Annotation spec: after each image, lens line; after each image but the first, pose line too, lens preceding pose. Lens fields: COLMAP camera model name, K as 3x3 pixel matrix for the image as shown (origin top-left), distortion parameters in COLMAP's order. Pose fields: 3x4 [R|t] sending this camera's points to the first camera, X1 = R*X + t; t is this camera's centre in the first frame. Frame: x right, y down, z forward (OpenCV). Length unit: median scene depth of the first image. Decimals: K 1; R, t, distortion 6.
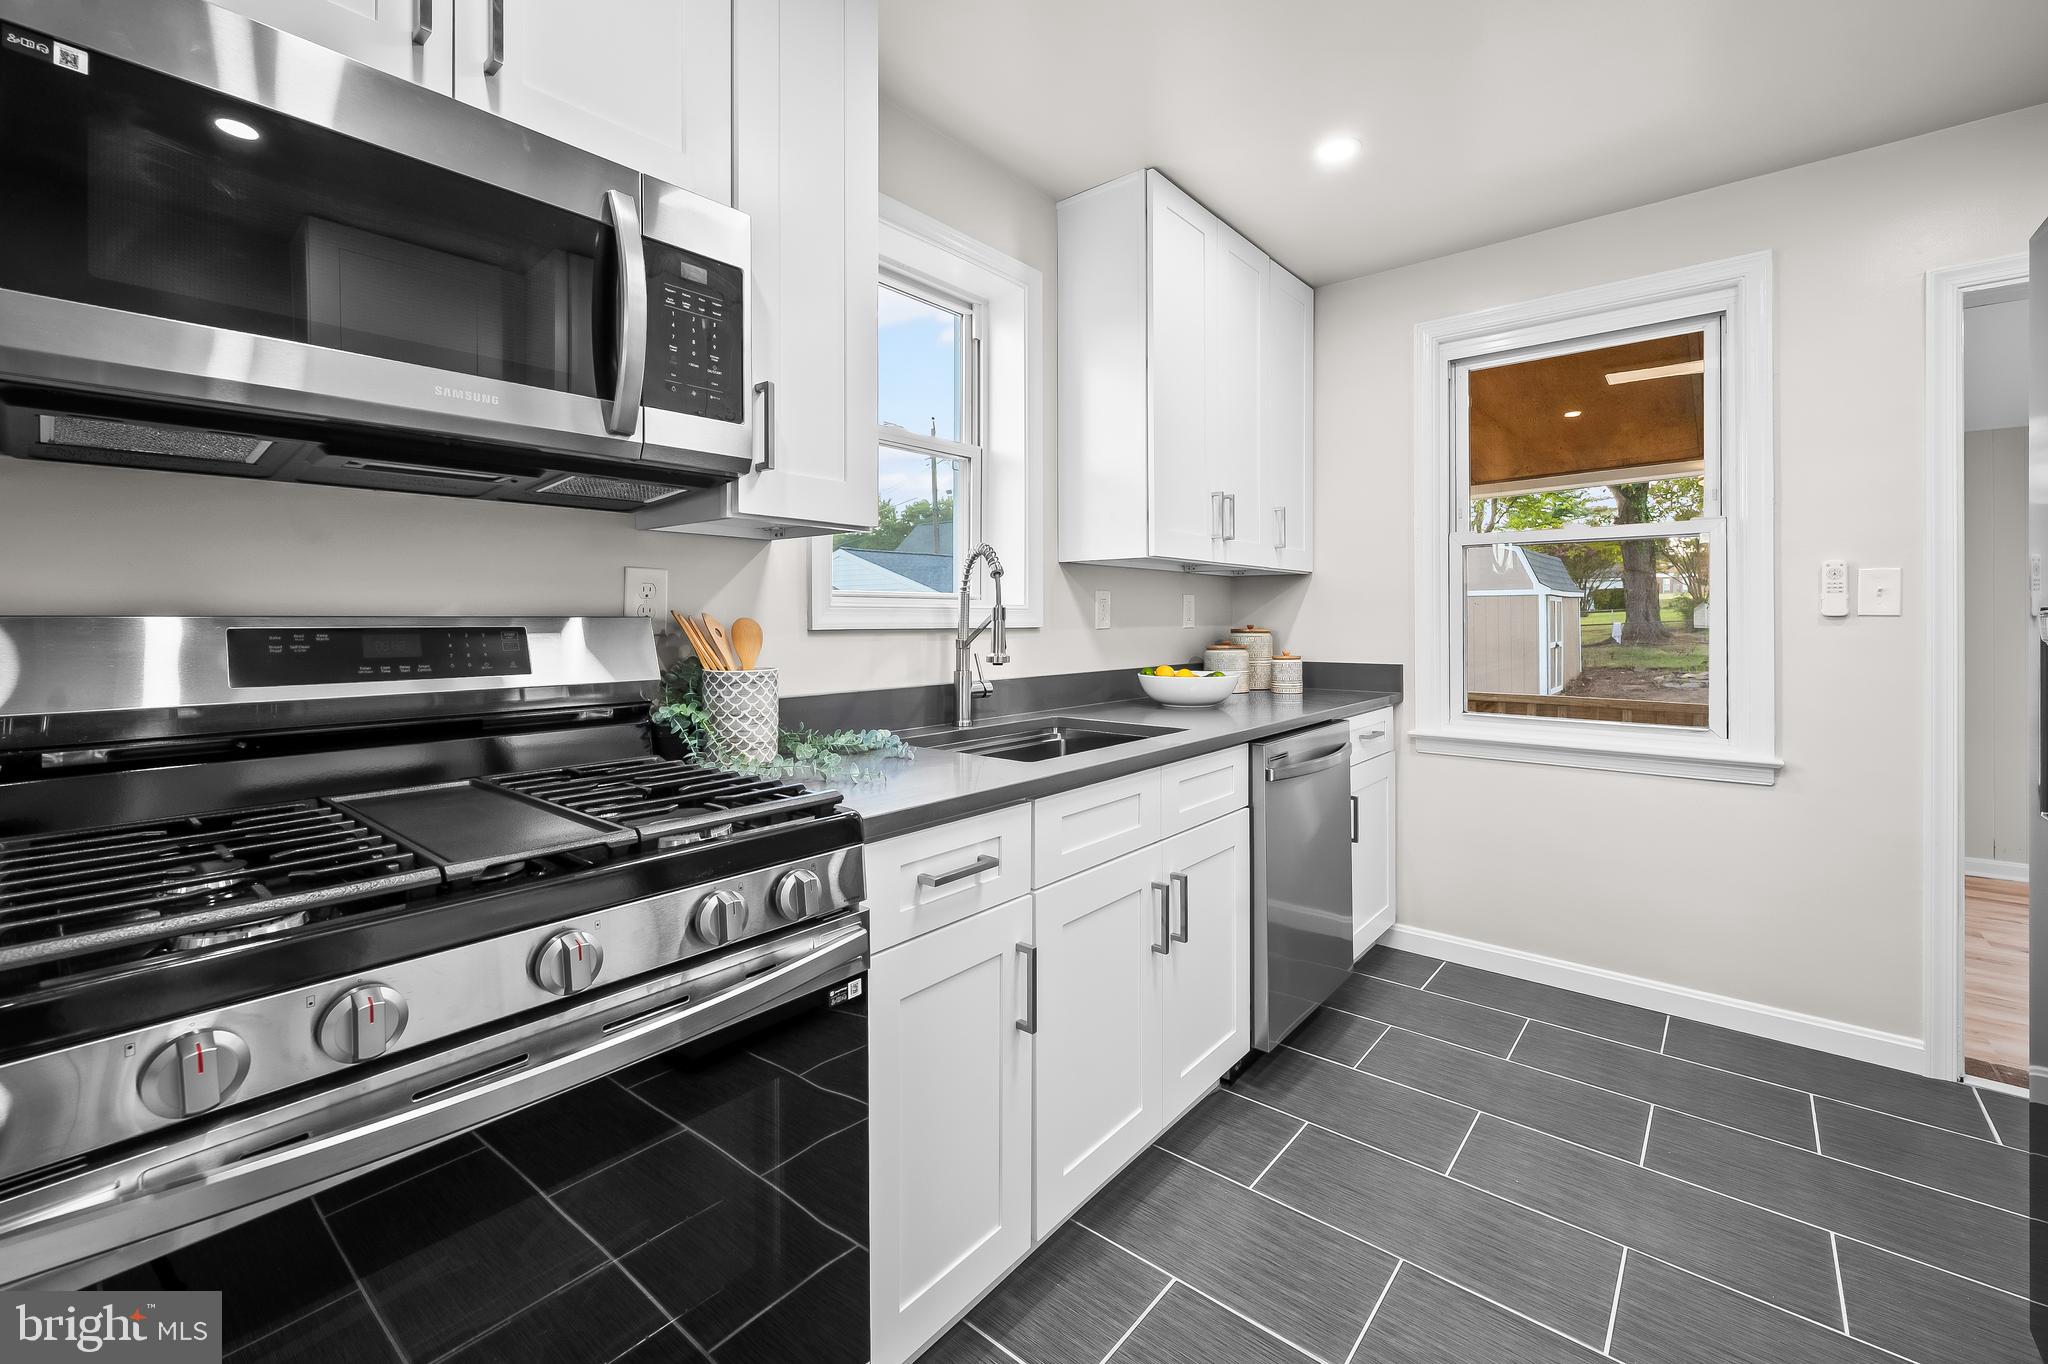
lens RADIAL K [[851.5, 0, 1020.9], [0, 851.5, 615.9], [0, 0, 1]] dist [0.000191, -0.000234]
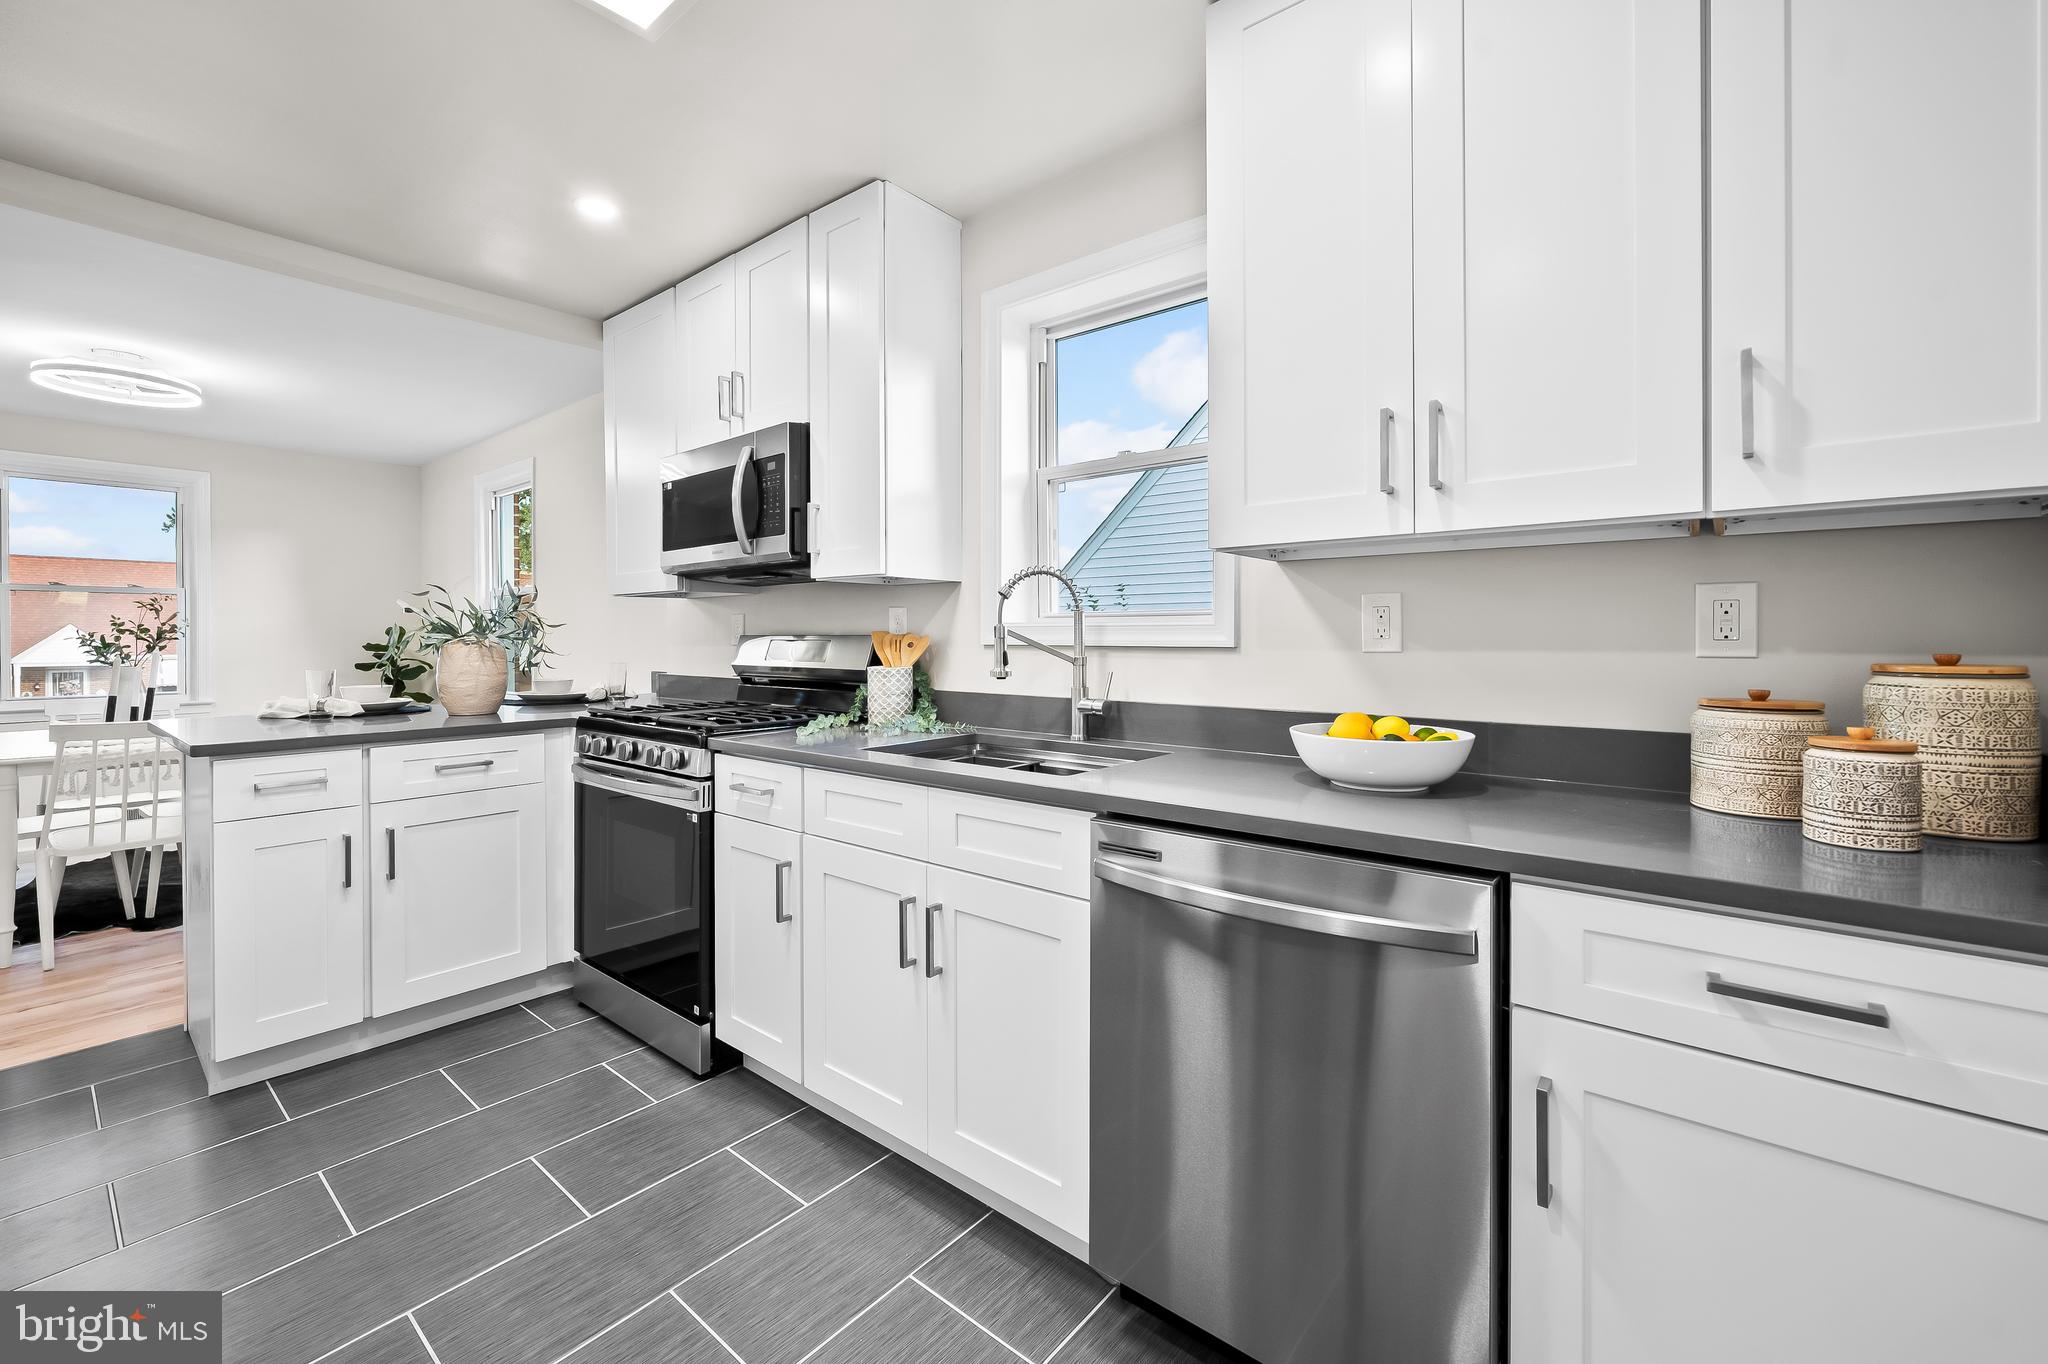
lens RADIAL K [[834.2, 0, 1016.9], [0, 834.2, 640.5], [0, 0, 1]] dist [-0.000121, 0.000390]
pose [[0.010932, 0.006480, -0.999919, 1.007510], [0.003324, 0.999973, 0.006517, 0.001344], [0.999935, -0.003395, 0.010910, 0.976738]]
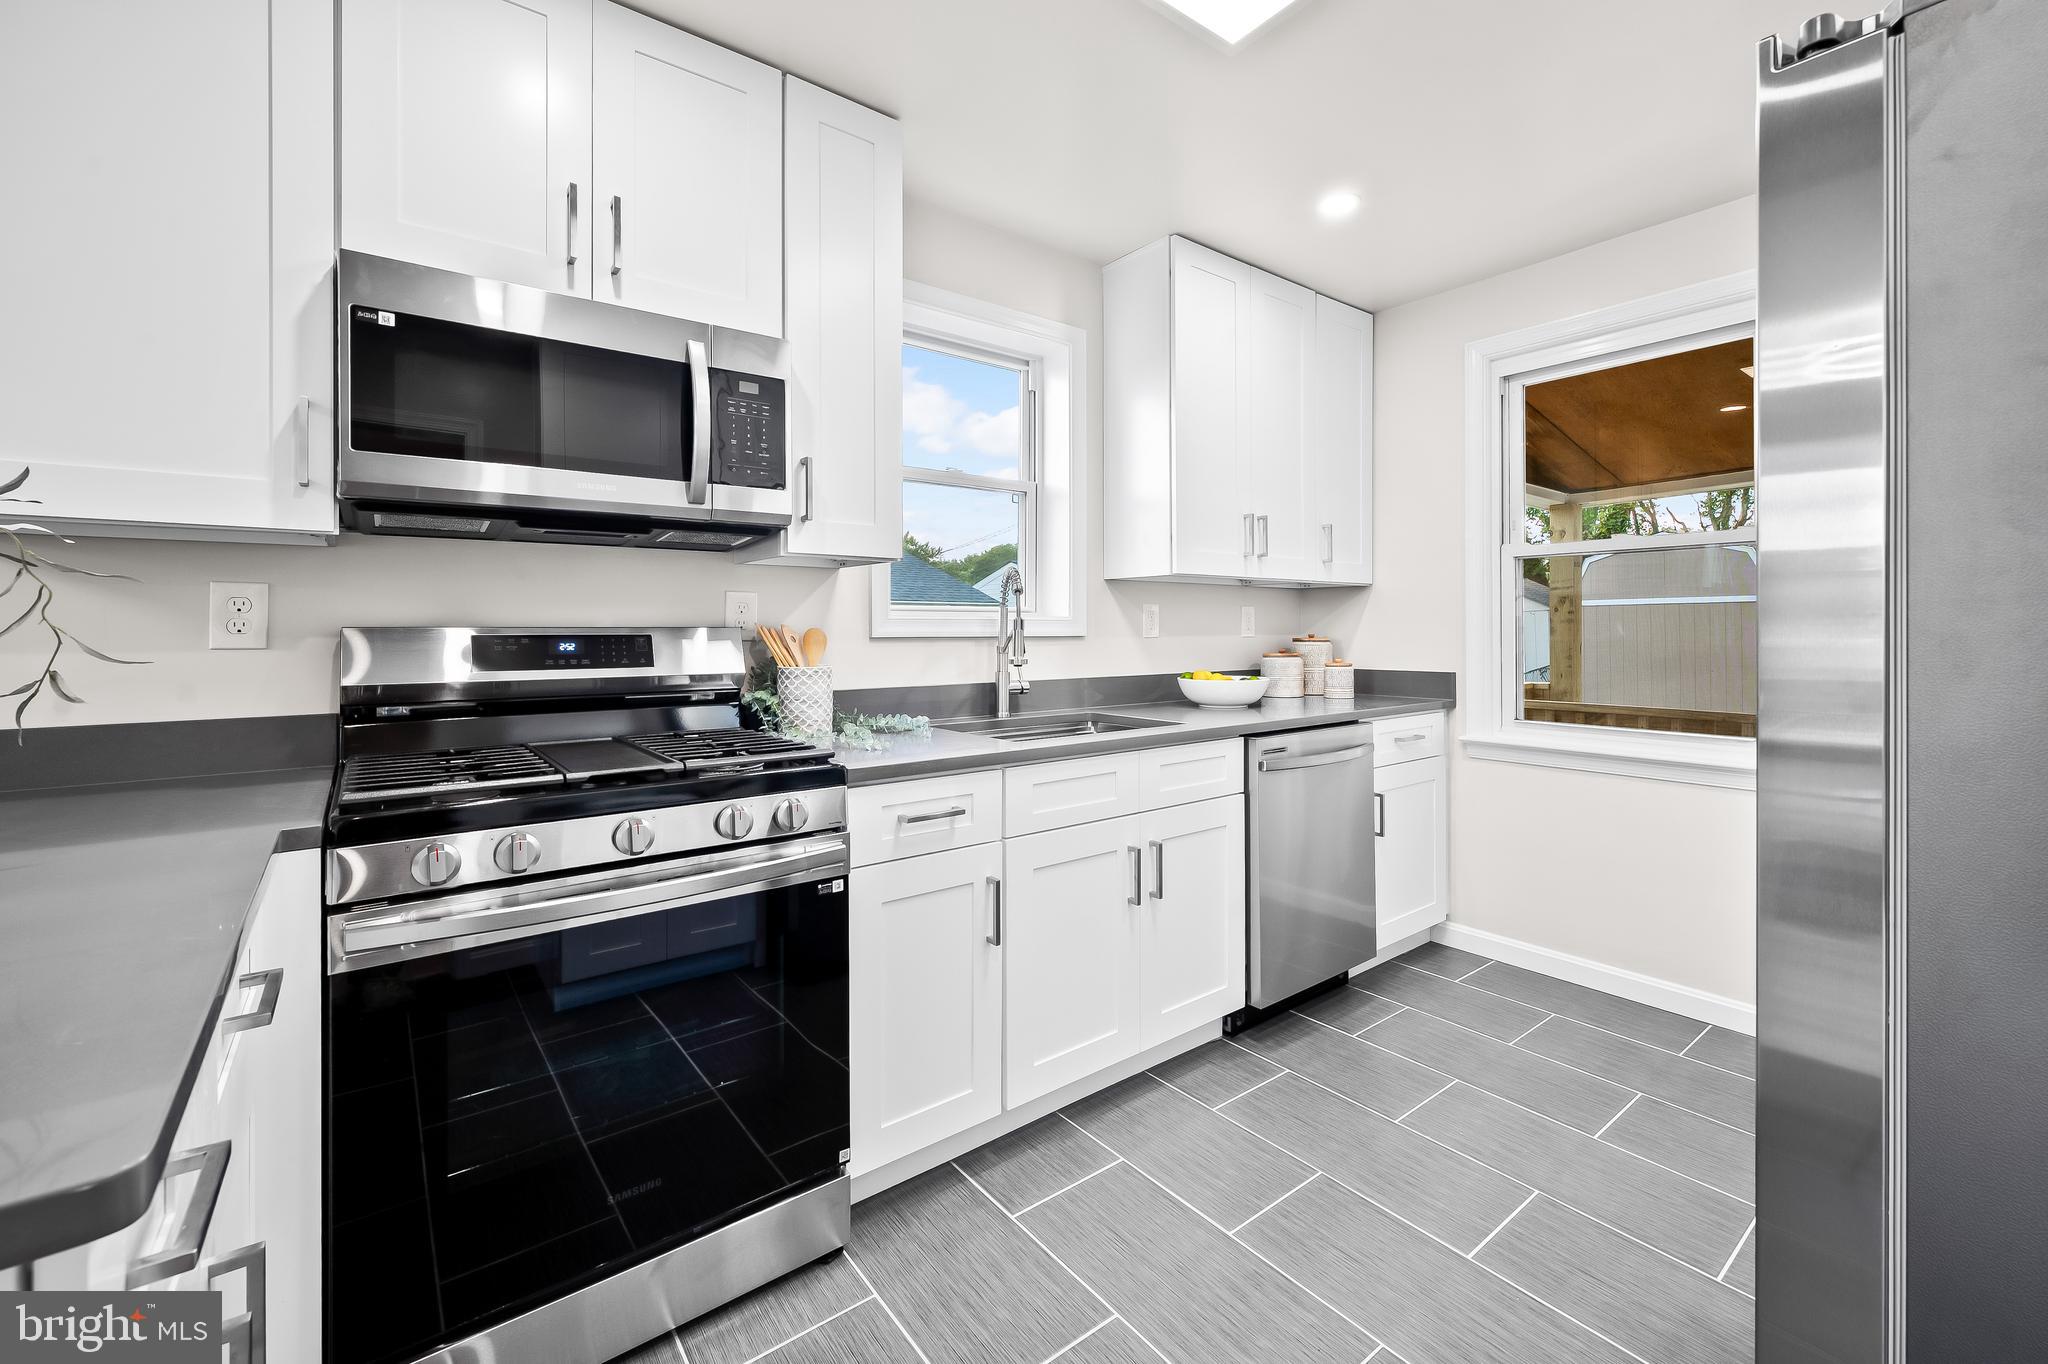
lens RADIAL K [[846.9, 0, 1018.6], [0, 846.9, 626.4], [0, 0, 1]] dist [-0.000136, -0.000126]
pose [[0.976283, -0.000942, -0.216495, 0.230008], [0.001107, 0.999999, 0.000643, -0.000619], [0.216495, -0.000868, 0.976283, -0.183702]]
